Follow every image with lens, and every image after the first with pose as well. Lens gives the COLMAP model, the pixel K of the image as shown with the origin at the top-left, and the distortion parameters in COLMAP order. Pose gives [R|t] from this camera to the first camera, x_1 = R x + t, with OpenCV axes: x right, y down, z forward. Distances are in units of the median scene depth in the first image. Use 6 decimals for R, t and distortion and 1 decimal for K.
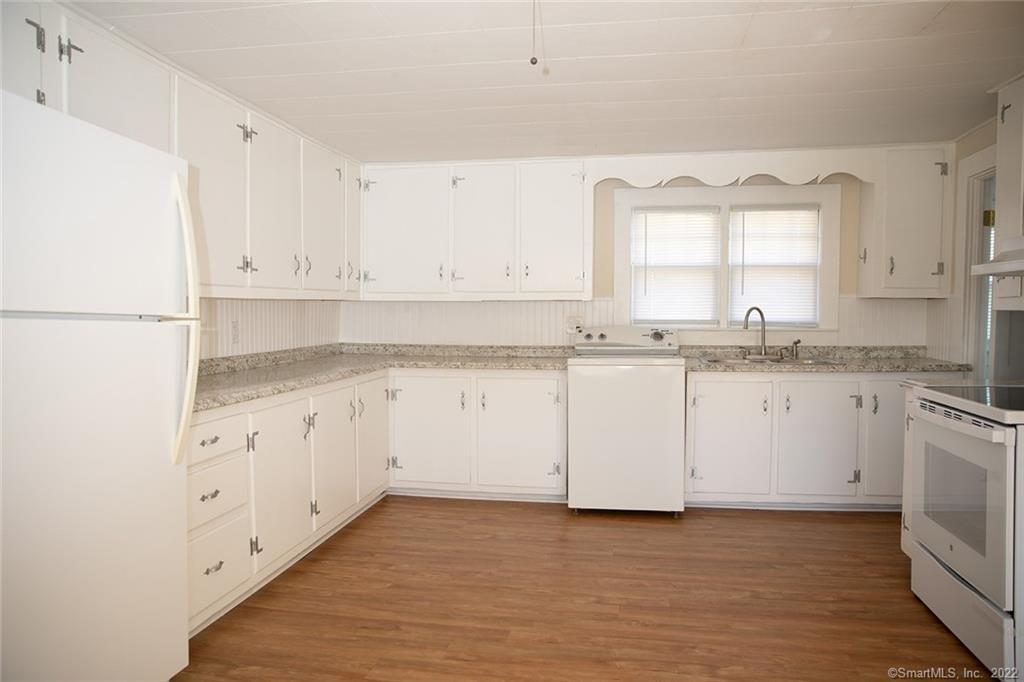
lens RADIAL K [[691.5, 0, 509.6], [0, 691.5, 343.7], [0, 0, 1]] dist [-0.114537, 0.088637]
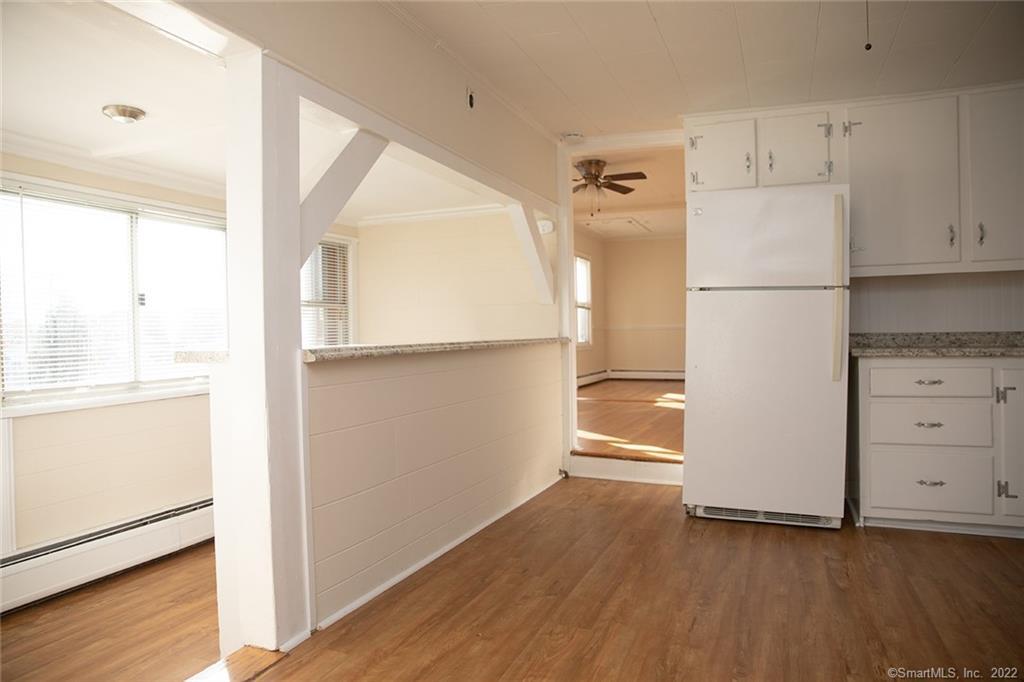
lens RADIAL K [[691.5, 0, 509.6], [0, 691.5, 343.7], [0, 0, 1]] dist [-0.114537, 0.088637]
pose [[-0.207107, 0.003505, -0.978312, 0.614470], [-0.029725, 0.999509, 0.009873, 0.051499], [0.977867, 0.031125, -0.206901, 0.301734]]
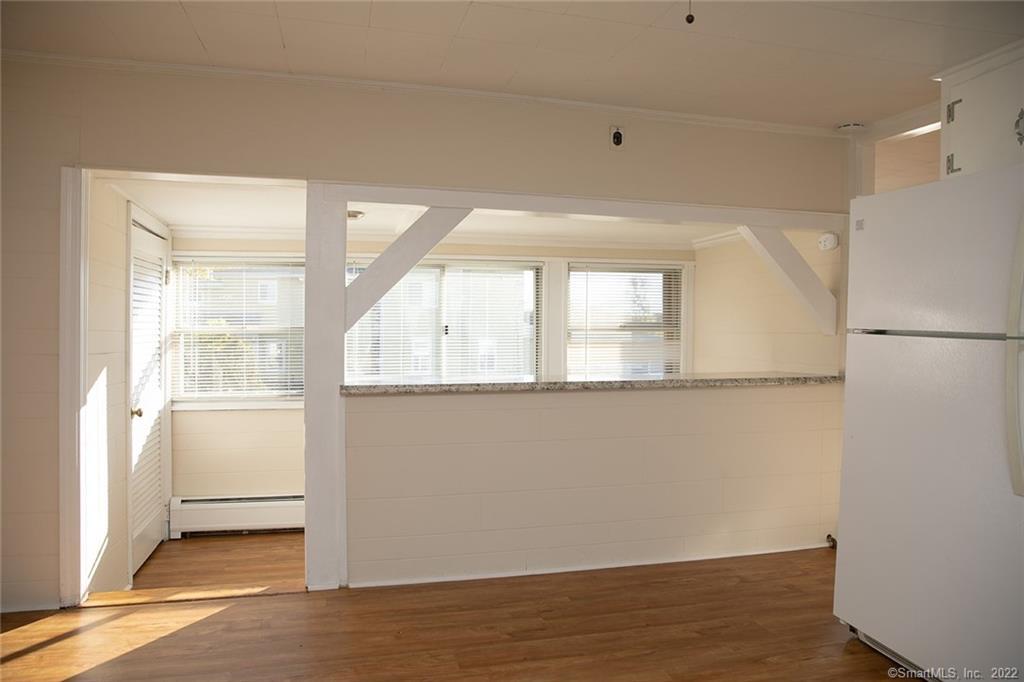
lens RADIAL K [[691.5, 0, 509.6], [0, 691.5, 343.7], [0, 0, 1]] dist [-0.114537, 0.088637]
pose [[-0.911717, -0.010666, -0.410681, 0.271110], [-0.036323, 0.997841, 0.054723, -0.026047], [0.409211, 0.064809, -0.910135, 0.783255]]
